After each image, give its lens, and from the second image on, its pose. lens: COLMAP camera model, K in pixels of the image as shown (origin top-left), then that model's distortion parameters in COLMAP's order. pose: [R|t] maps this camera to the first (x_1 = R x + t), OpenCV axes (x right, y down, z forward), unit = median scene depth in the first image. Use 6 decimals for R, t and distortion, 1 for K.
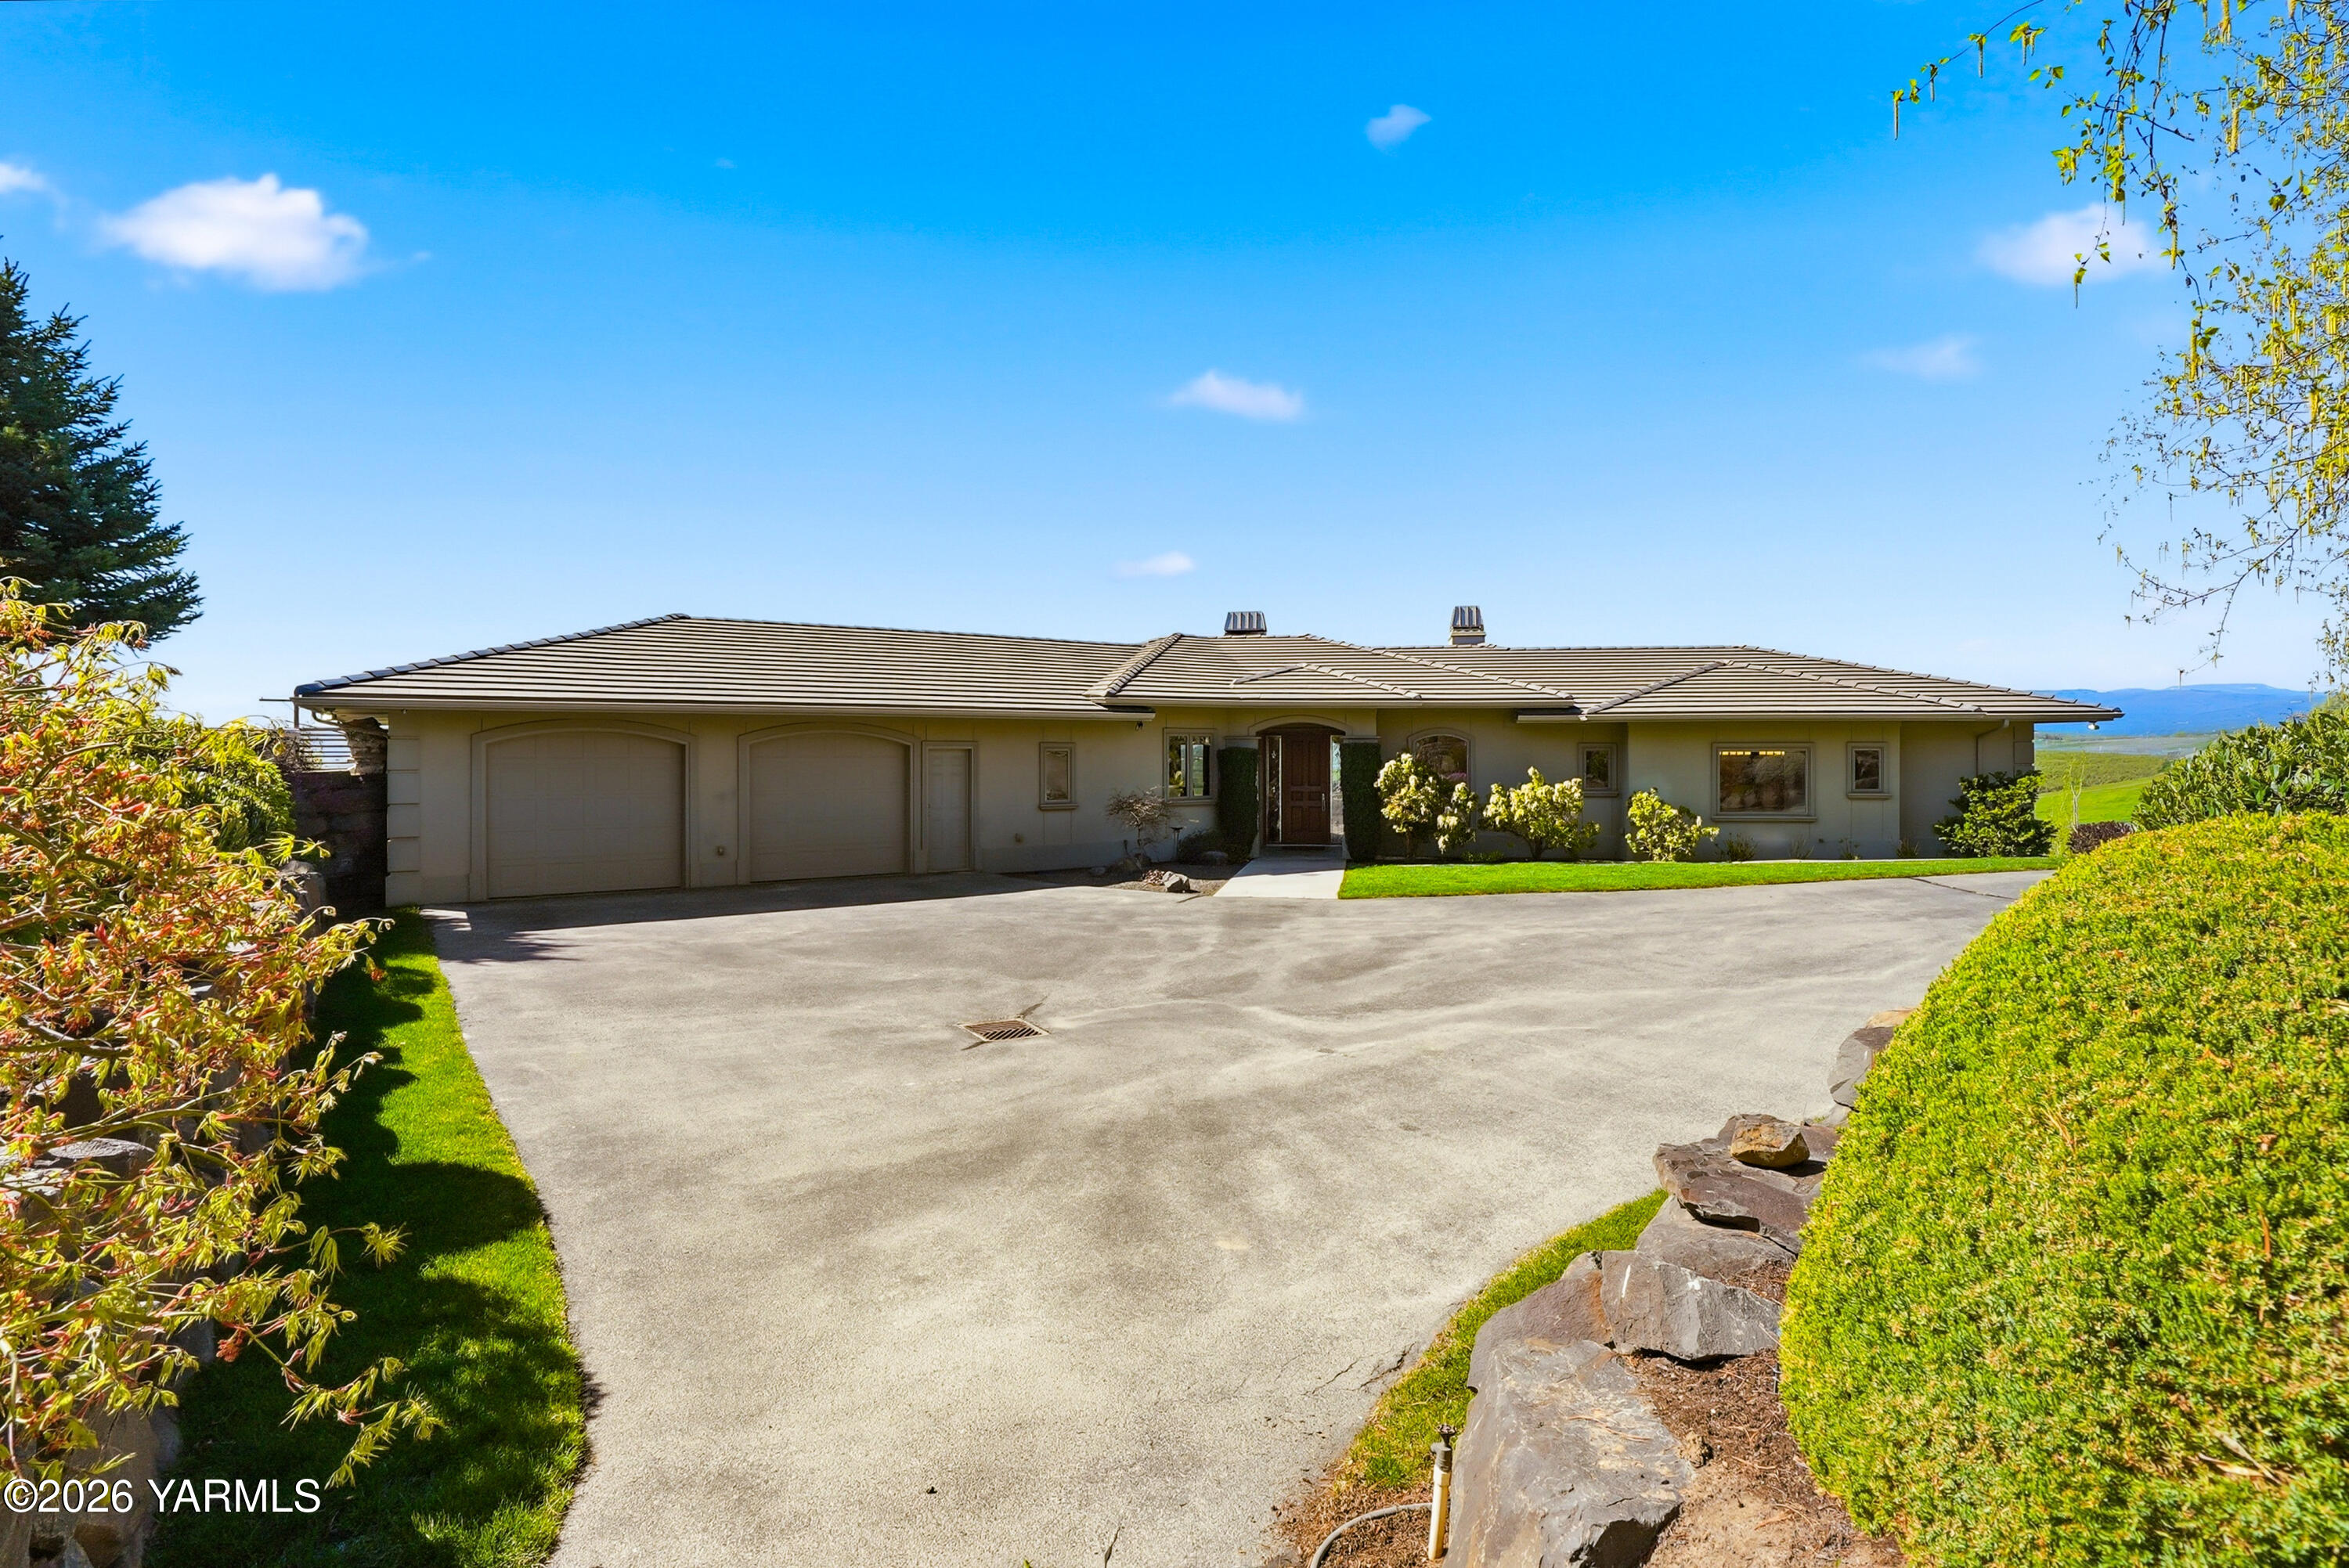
lens RADIAL K [[1227.5, 0, 1215.4], [0, 1227.5, 728.5], [0, 0, 1]] dist [-0.046467, 0.000010]
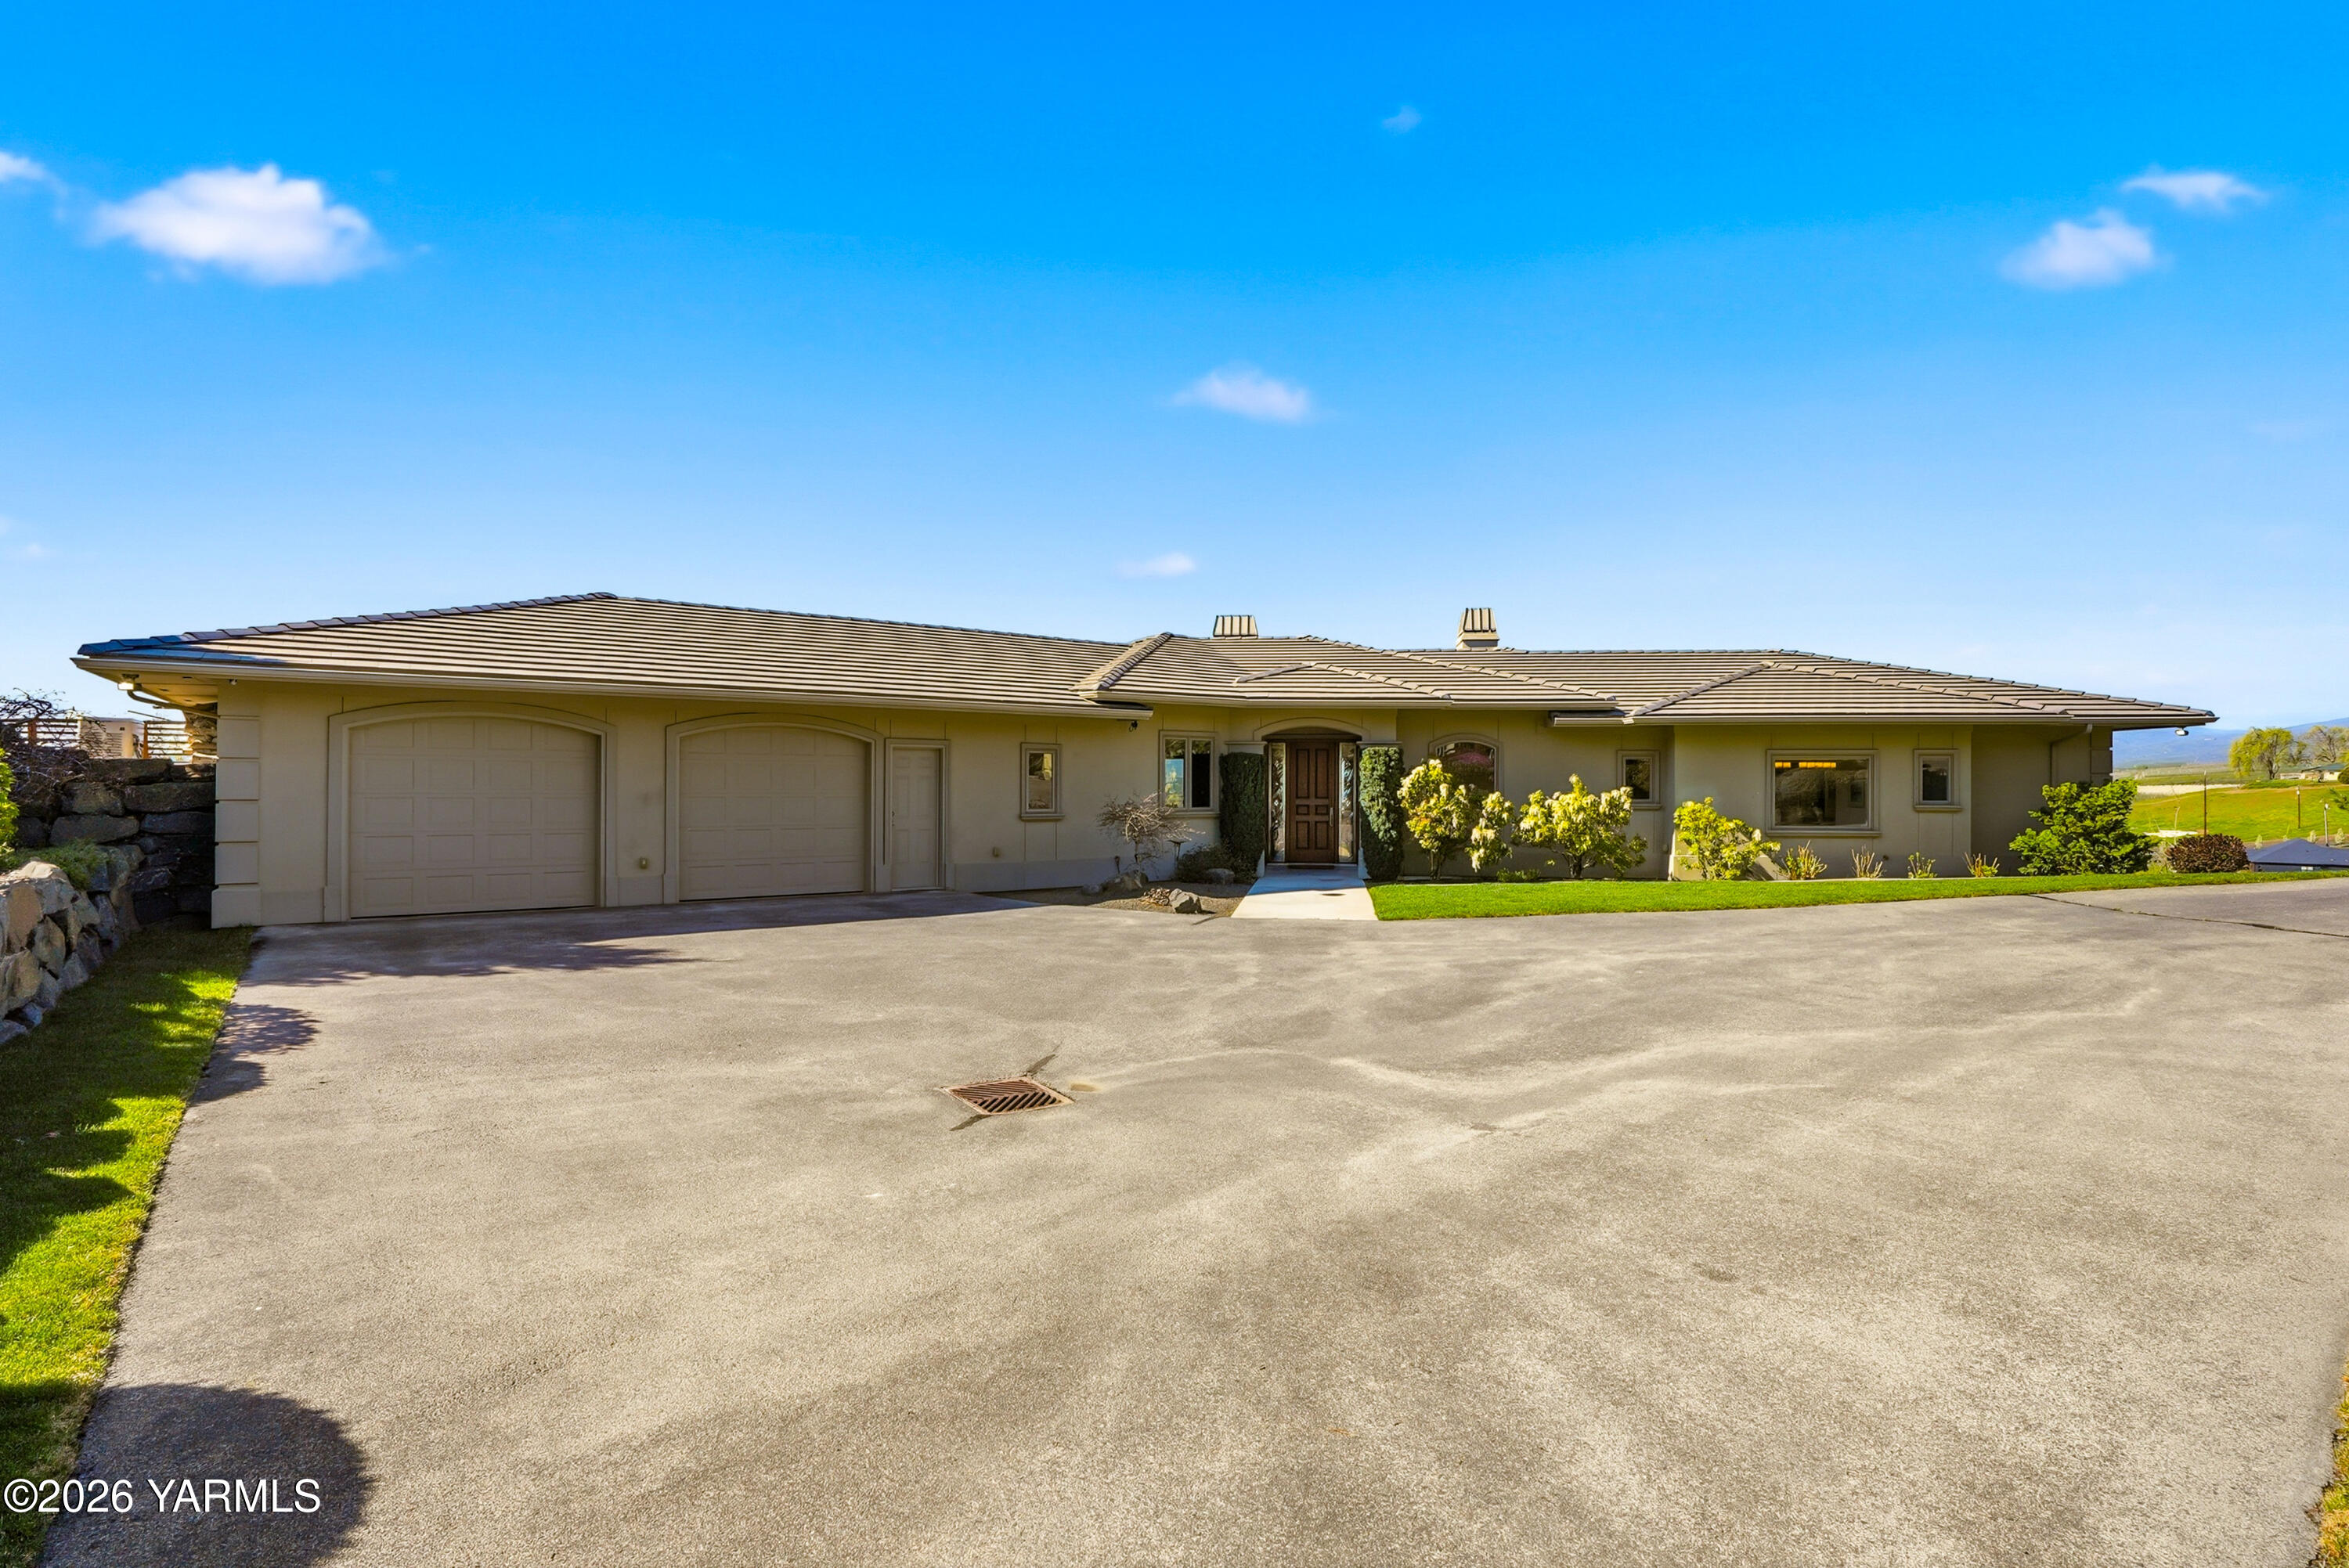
lens RADIAL K [[1105.3, 0, 1182.3], [0, 1105.3, 773.3], [0, 0, 1]] dist [-0.059276, 0.019890]
pose [[0.999408, 0.004543, 0.034115, -0.066010], [-0.004327, 0.999970, -0.006408, 0.044803], [-0.034143, 0.006256, 0.999397, 0.252814]]
